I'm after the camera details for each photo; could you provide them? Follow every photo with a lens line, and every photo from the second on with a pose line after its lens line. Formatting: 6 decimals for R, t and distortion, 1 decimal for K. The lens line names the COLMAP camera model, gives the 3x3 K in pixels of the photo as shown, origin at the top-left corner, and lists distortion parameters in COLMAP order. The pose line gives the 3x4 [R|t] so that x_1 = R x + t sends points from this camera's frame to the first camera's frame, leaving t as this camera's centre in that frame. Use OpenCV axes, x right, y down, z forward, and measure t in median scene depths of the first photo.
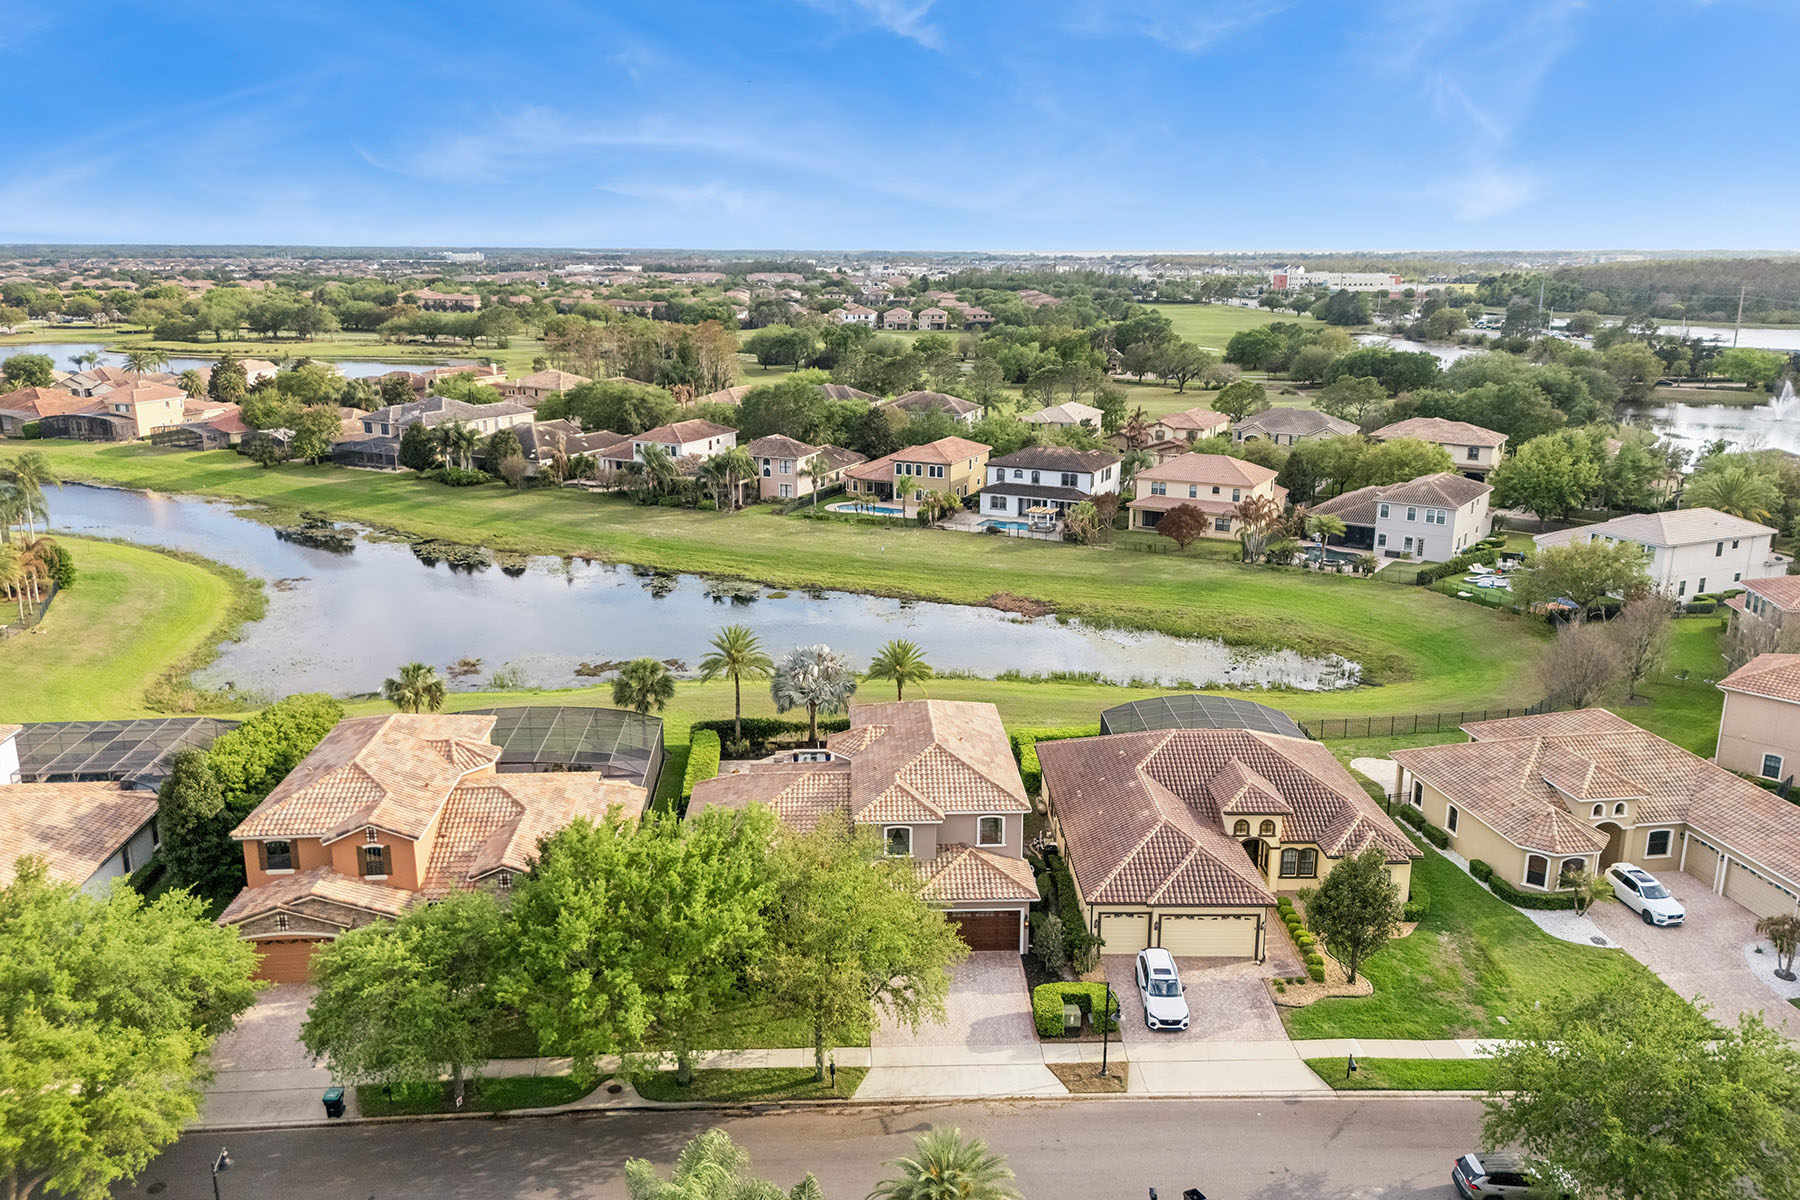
lens RADIAL K [[1307.5, 0, 900.0], [0, 1307.5, 600.0], [0, 0, 1]] dist [0.083180, -0.080462]
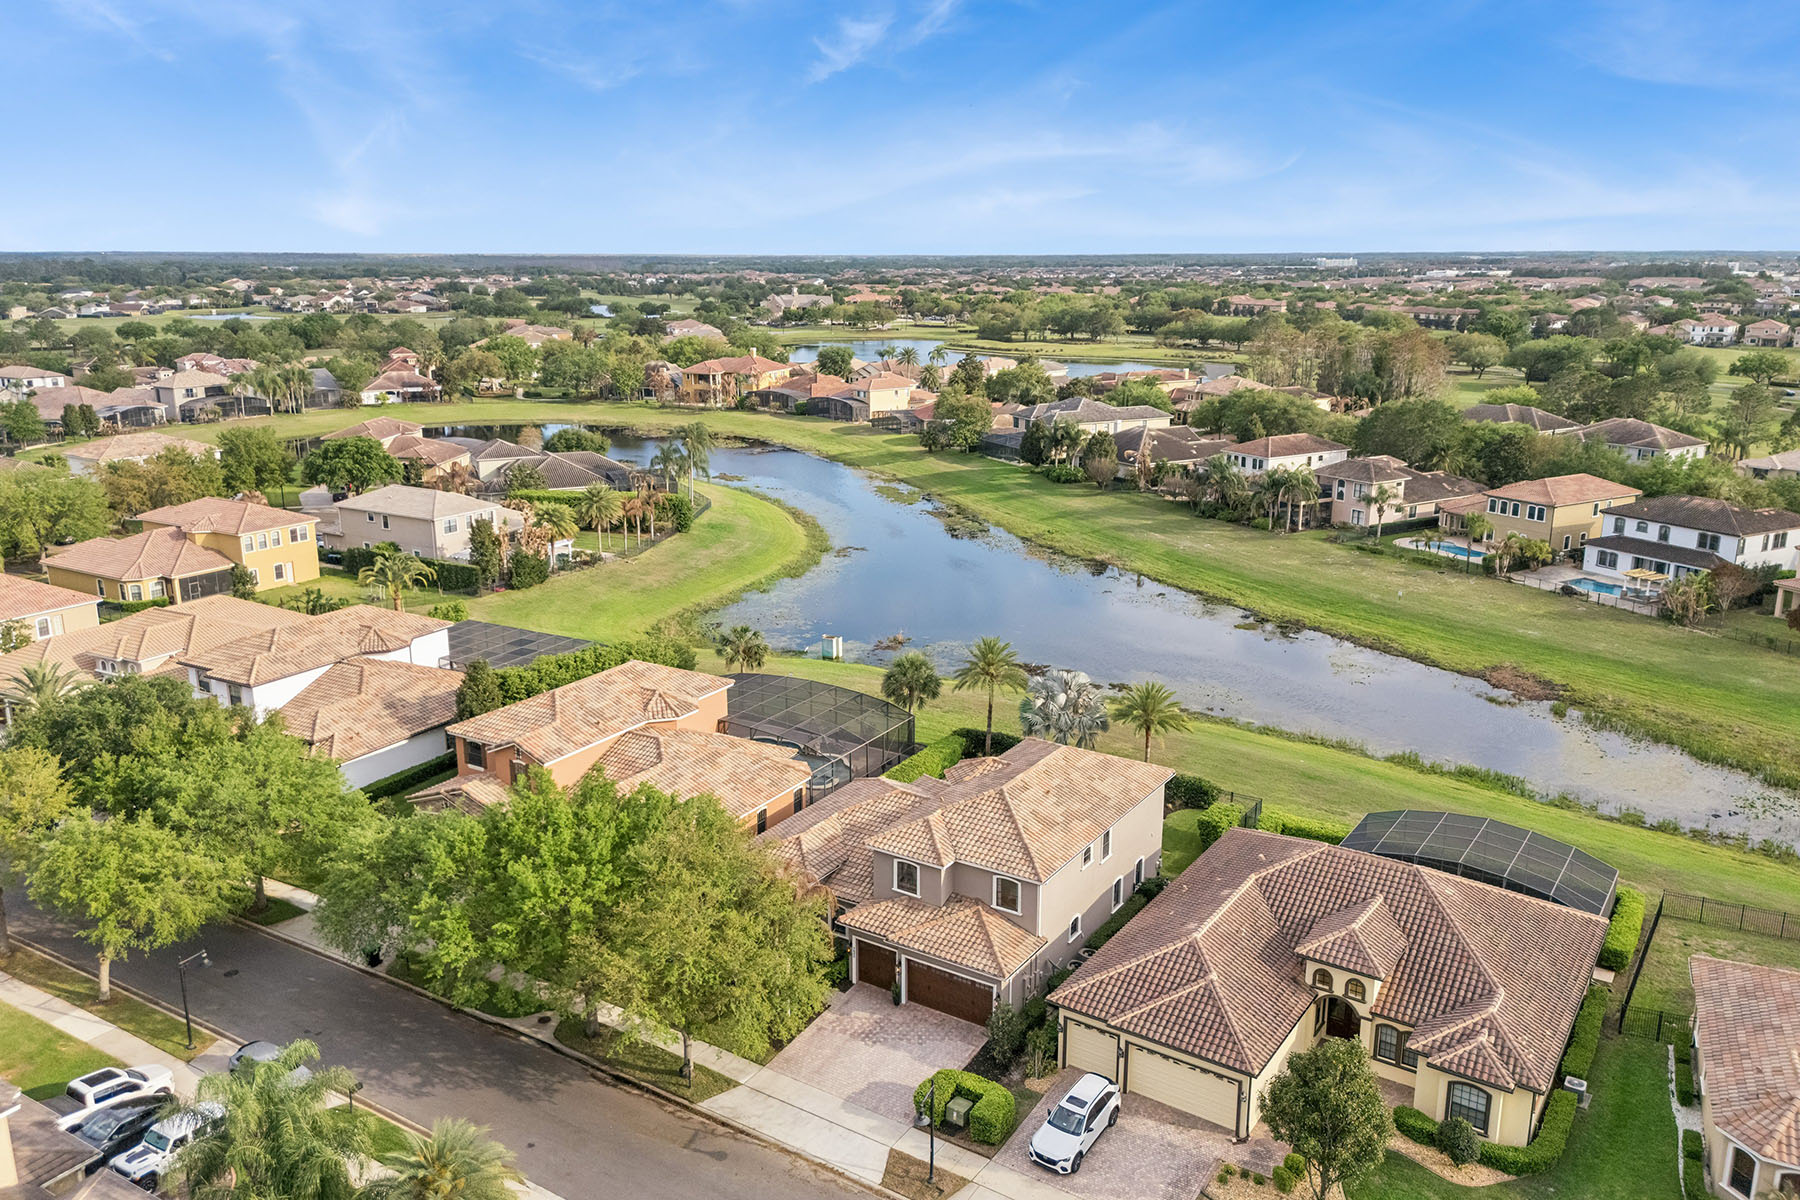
lens RADIAL K [[1314.3, 0, 900.0], [0, 1314.3, 600.0], [0, 0, 1]] dist [0.140054, -0.303718]
pose [[0.816764, 0.141411, -0.559375, 0.180303], [-0.144414, 0.988745, 0.039092, -0.018106], [0.558607, 0.048852, 0.827993, 0.070921]]
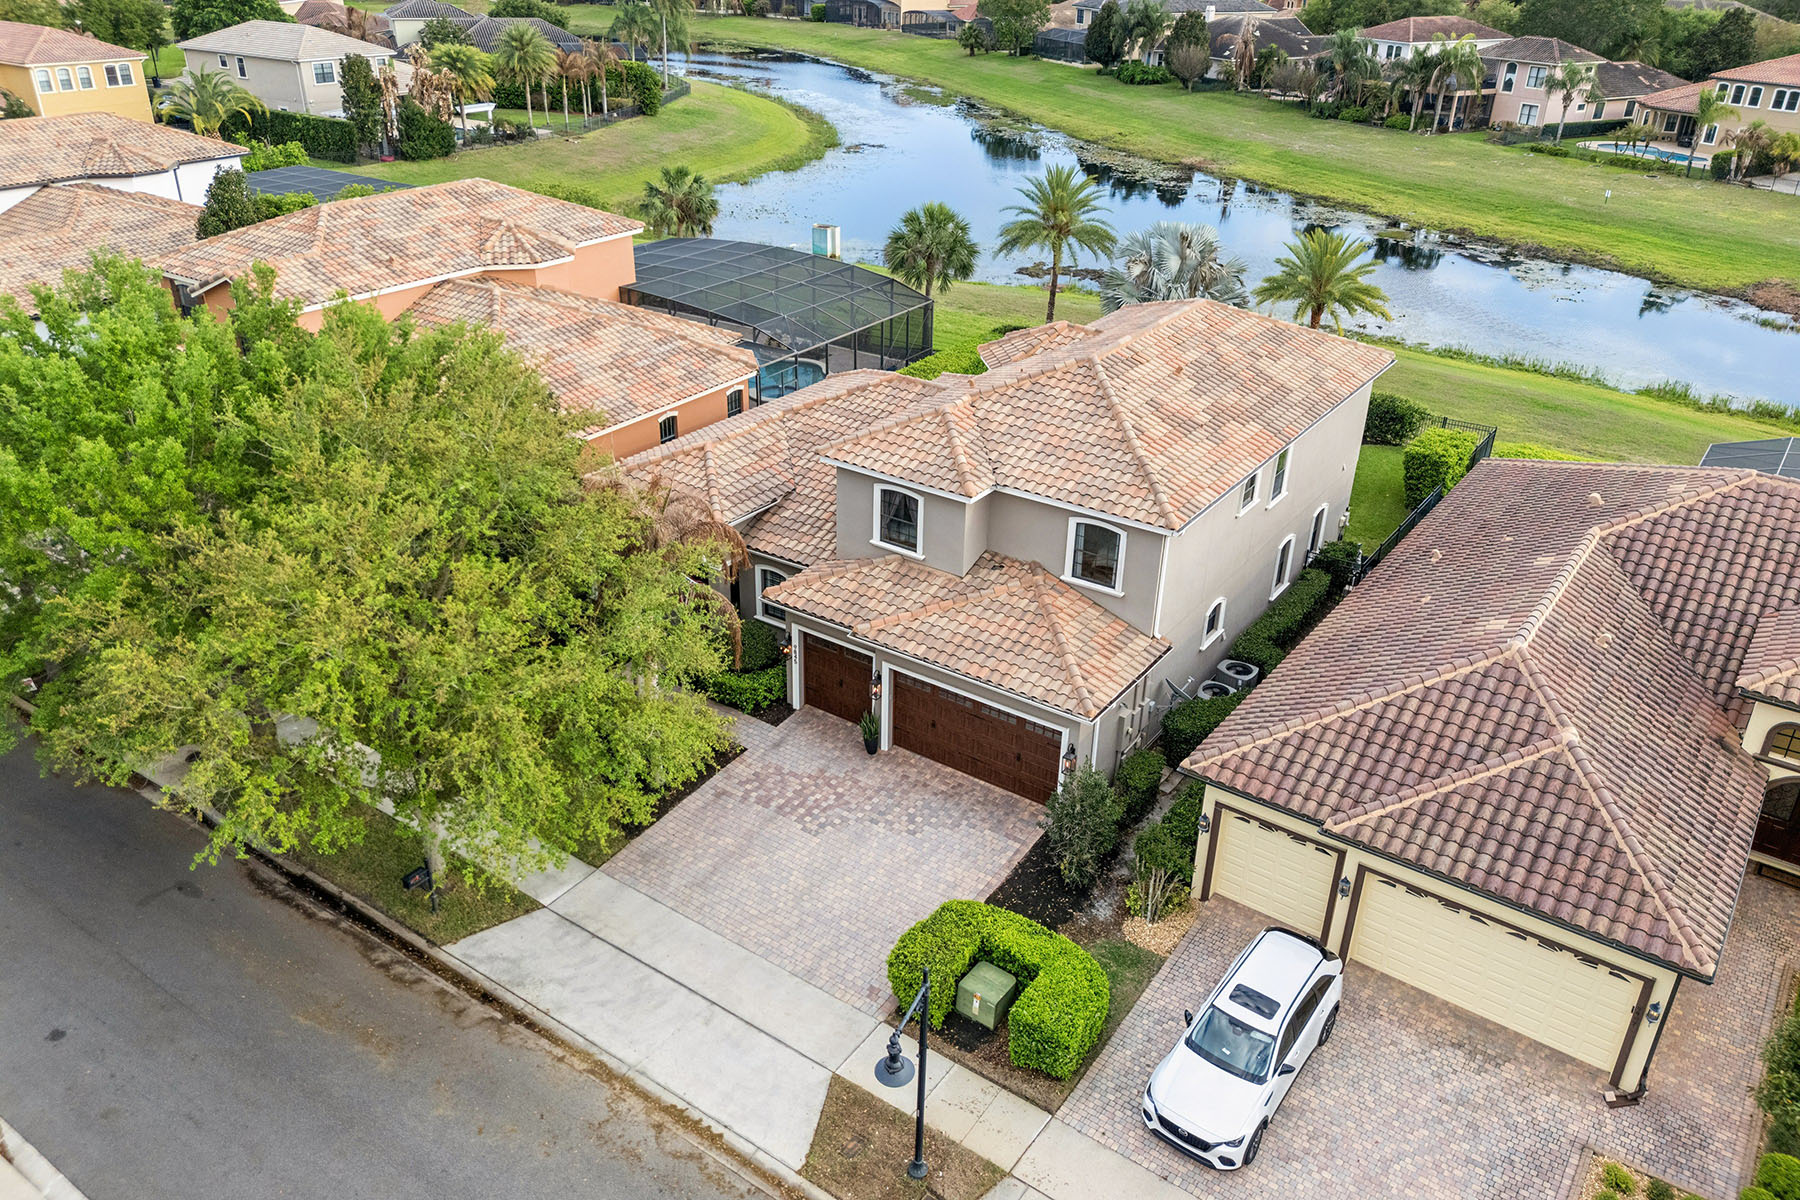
lens RADIAL K [[1307.5, 0, 900.0], [0, 1307.5, 600.0], [0, 0, 1]] dist [0.083180, -0.080462]
pose [[0.798676, 0.289675, -0.527452, 0.094719], [-0.170012, 0.949425, 0.263986, 0.030698], [0.577246, -0.121166, 0.807530, 0.218422]]
